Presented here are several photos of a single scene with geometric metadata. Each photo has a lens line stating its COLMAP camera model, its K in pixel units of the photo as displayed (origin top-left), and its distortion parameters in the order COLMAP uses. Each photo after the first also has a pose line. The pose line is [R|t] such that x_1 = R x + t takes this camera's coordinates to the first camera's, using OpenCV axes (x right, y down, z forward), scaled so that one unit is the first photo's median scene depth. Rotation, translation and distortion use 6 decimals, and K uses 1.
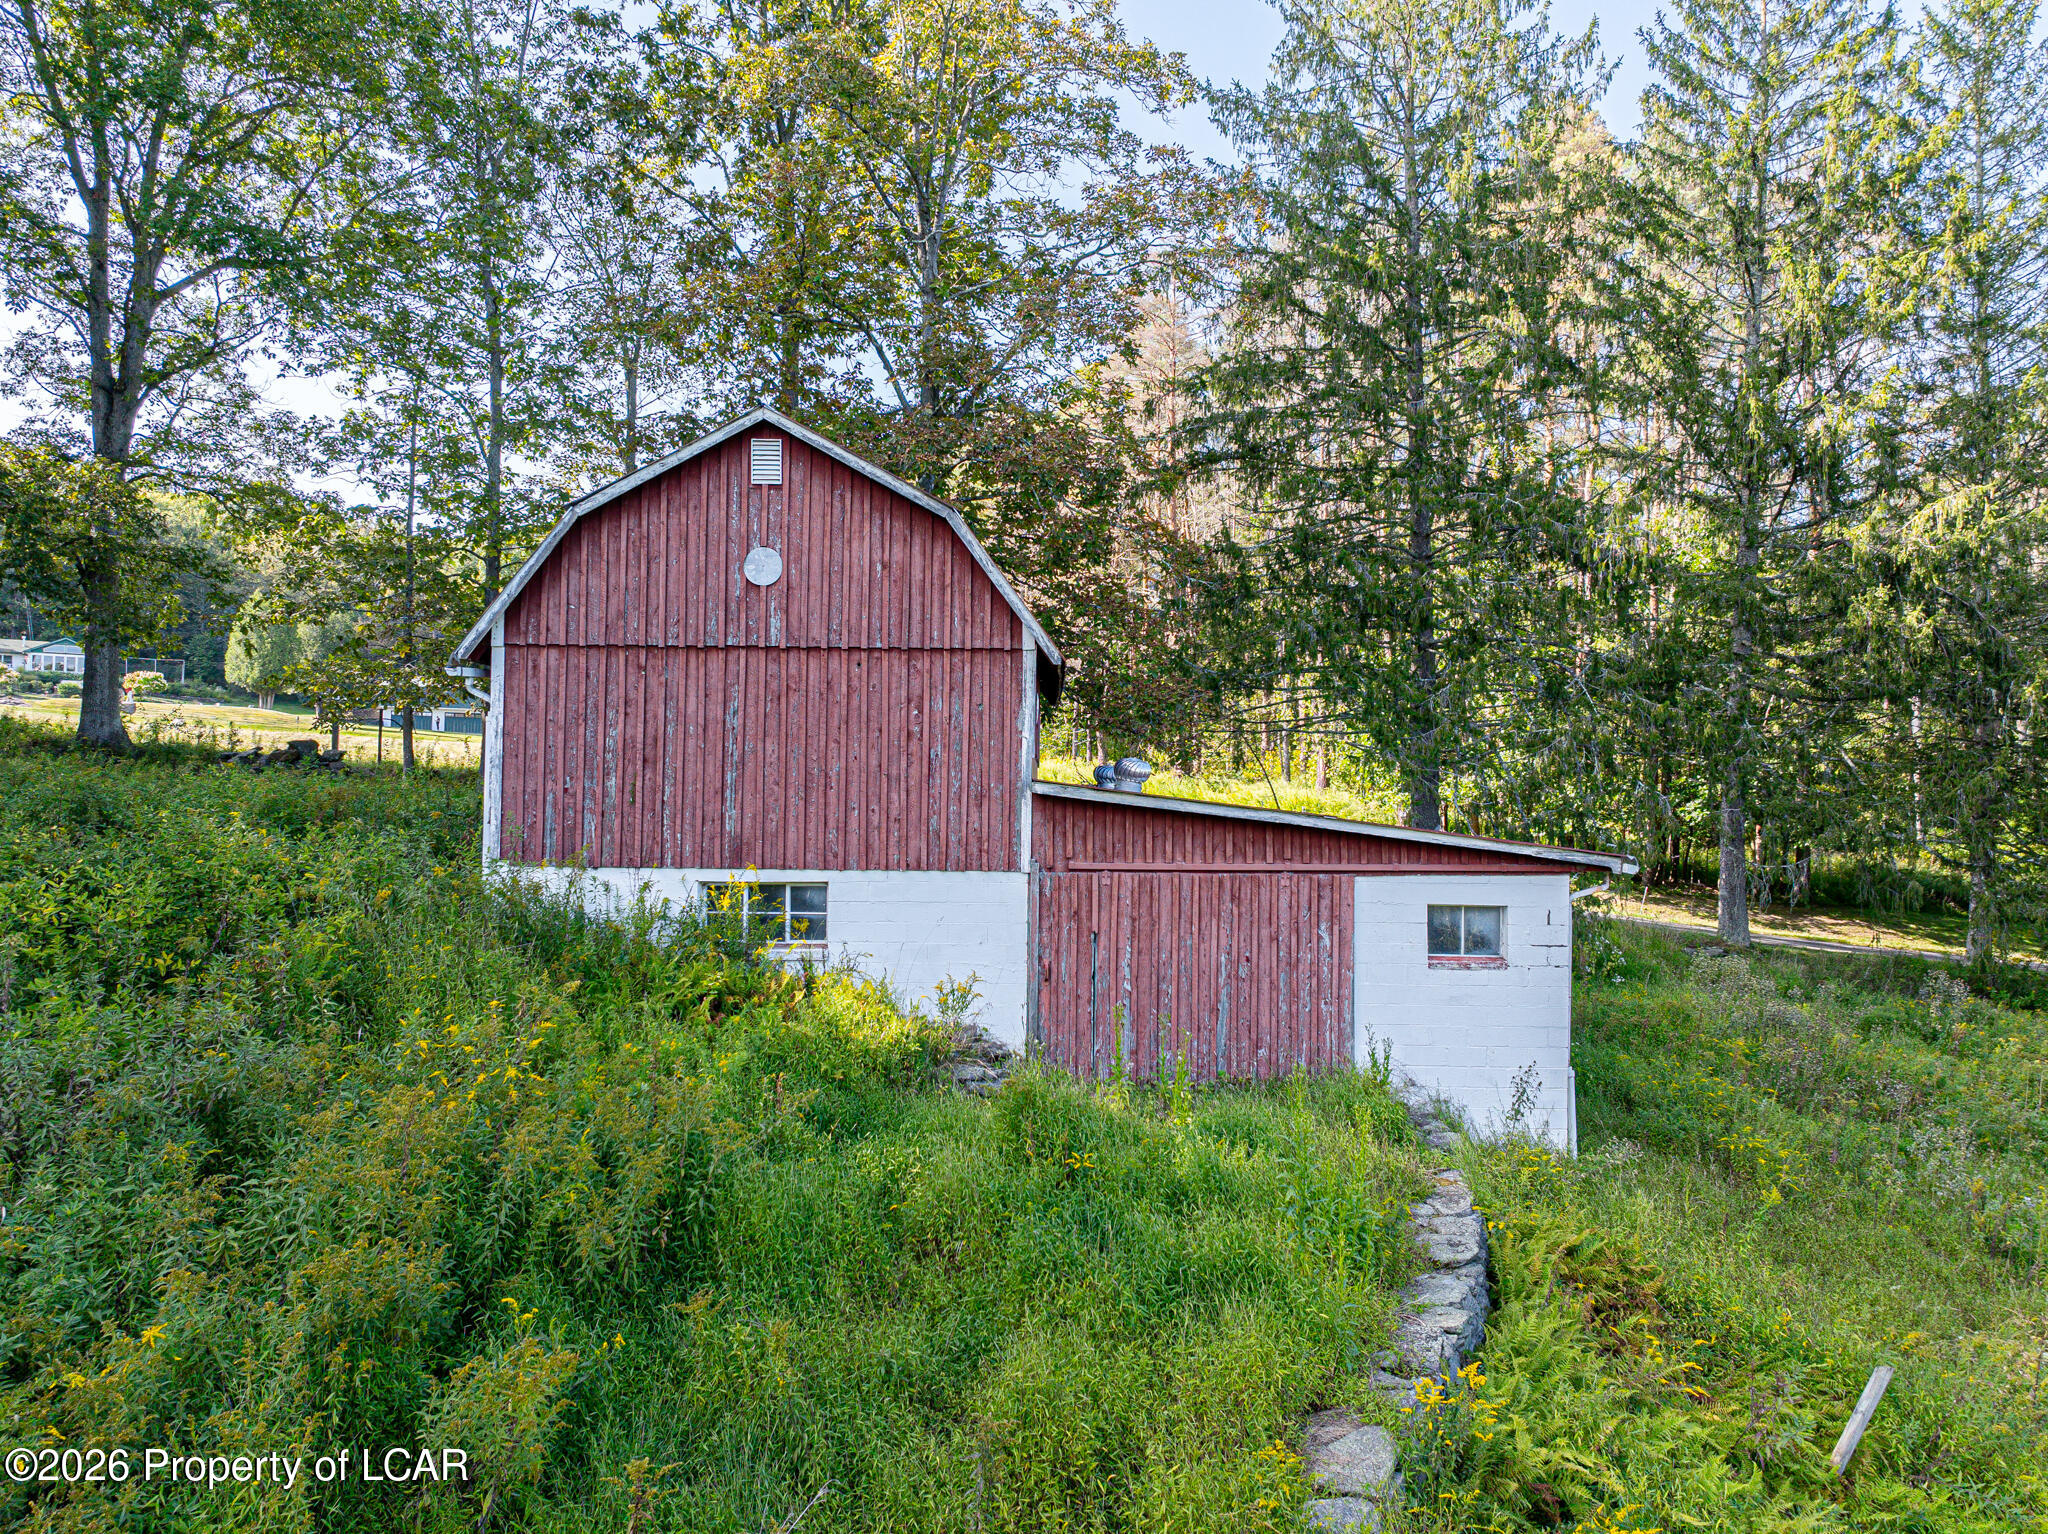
lens RADIAL K [[1447.1, 0, 1027.6], [0, 1447.1, 758.7], [0, 0, 1]] dist [-0.026475, -0.034415]
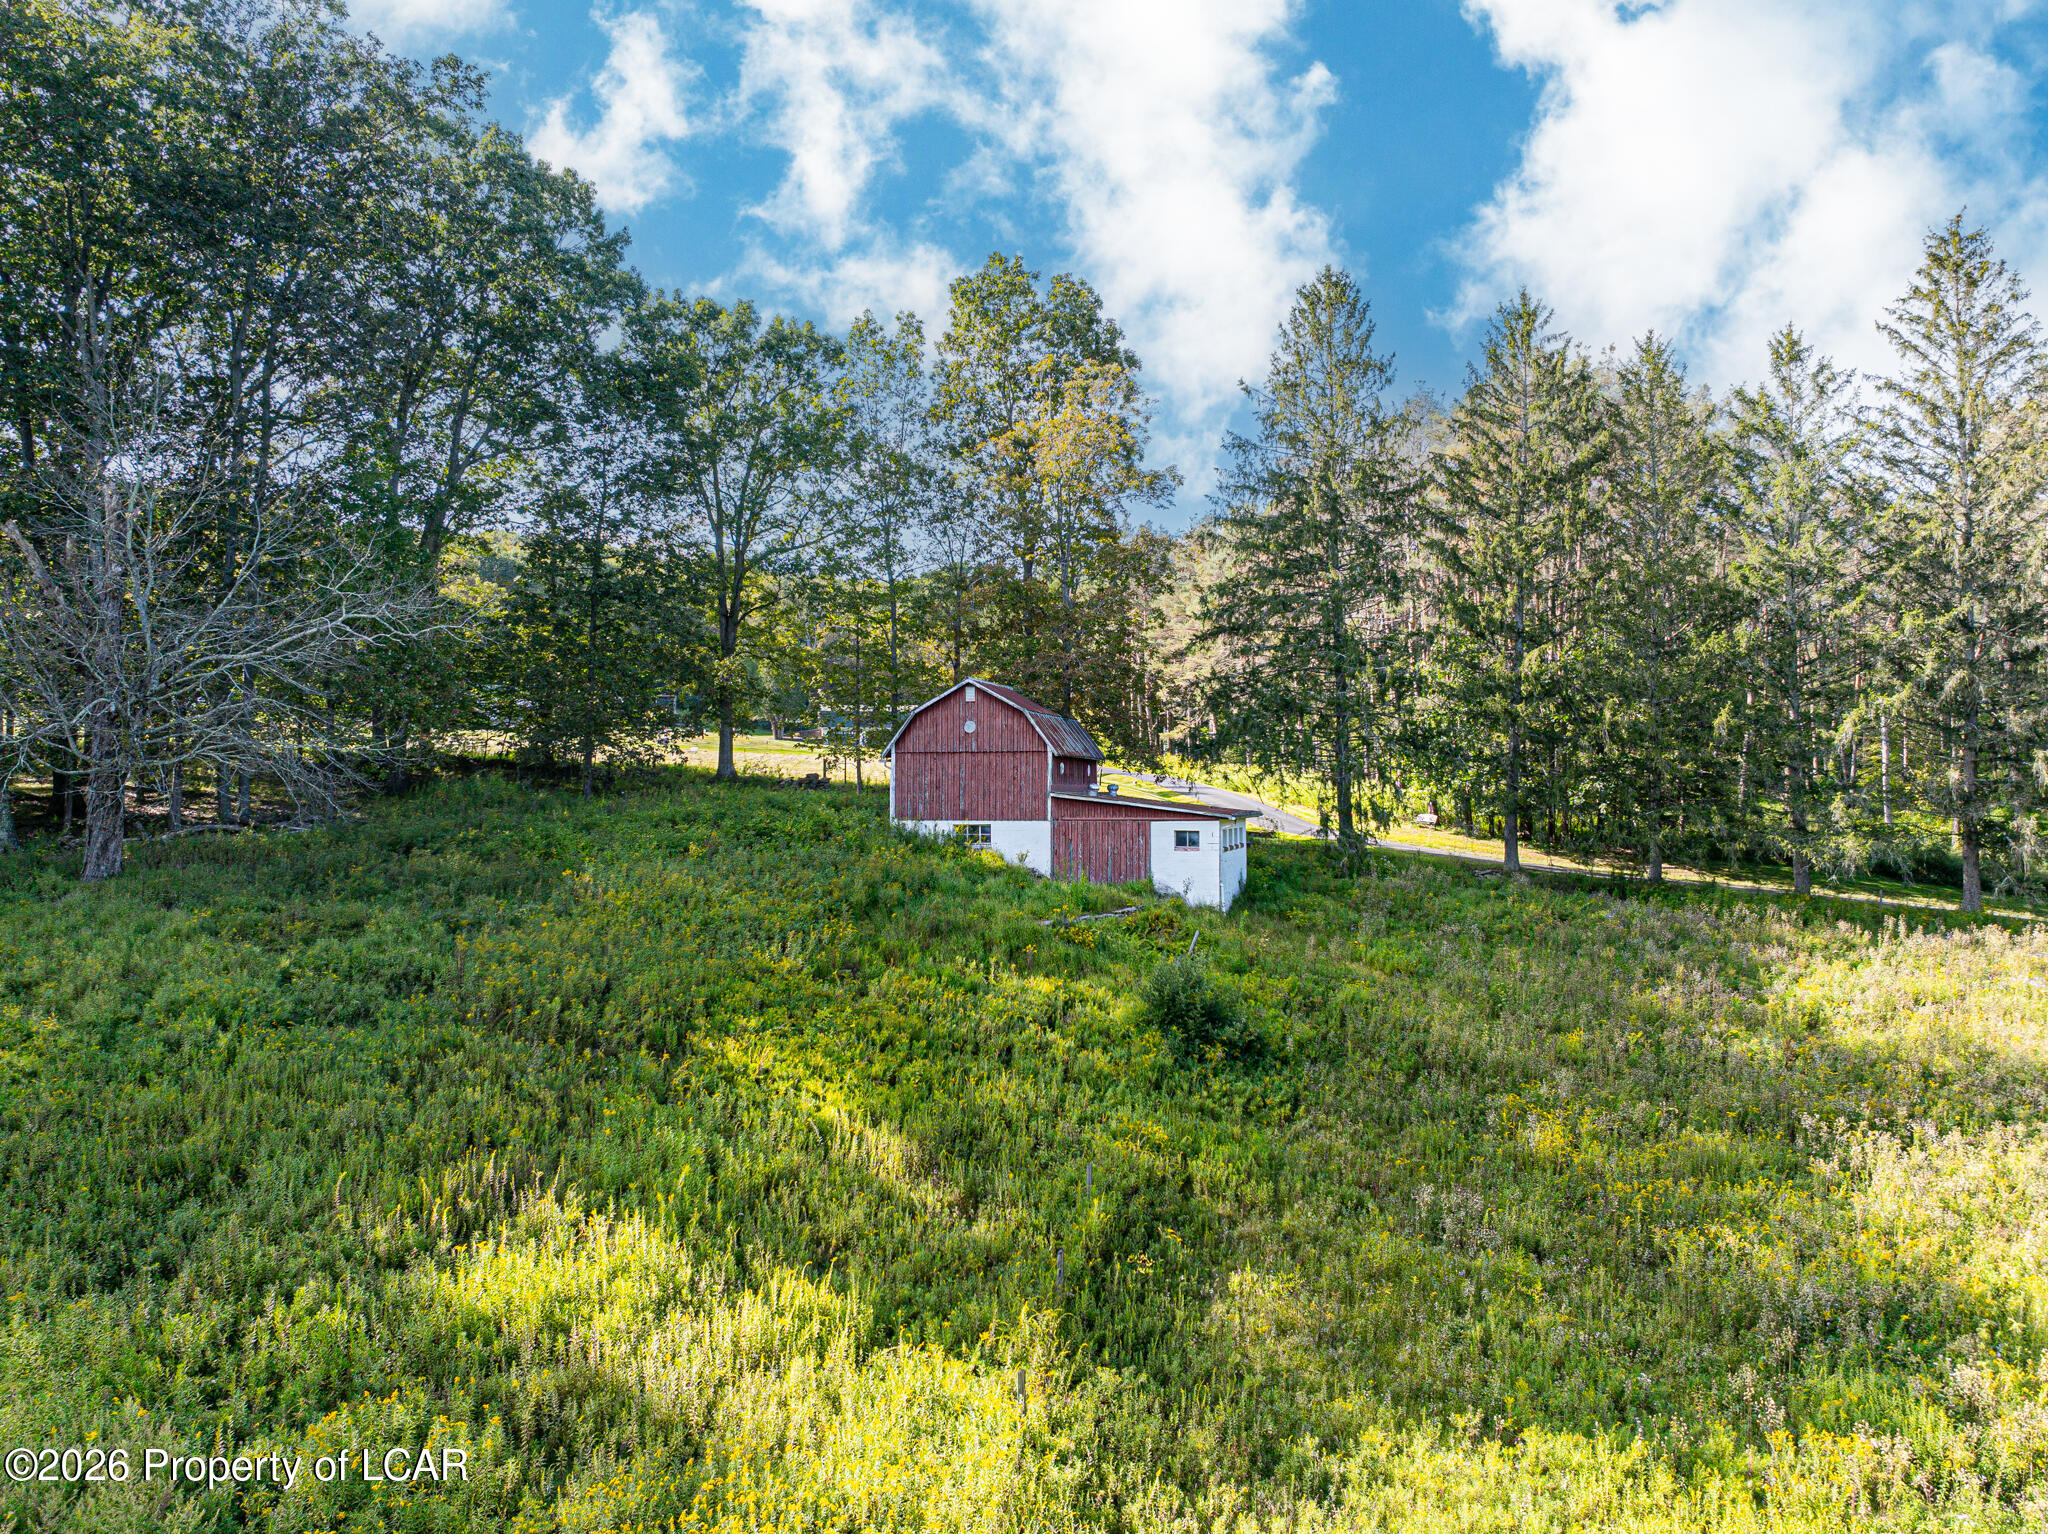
lens RADIAL K [[1447.1, 0, 1027.6], [0, 1447.1, 758.7], [0, 0, 1]] dist [-0.026475, -0.034415]
pose [[0.962293, -0.020559, -0.271238, 0.819908], [0.021200, 0.999775, -0.000565, -0.057768], [0.271189, -0.005206, 0.962512, -2.086644]]
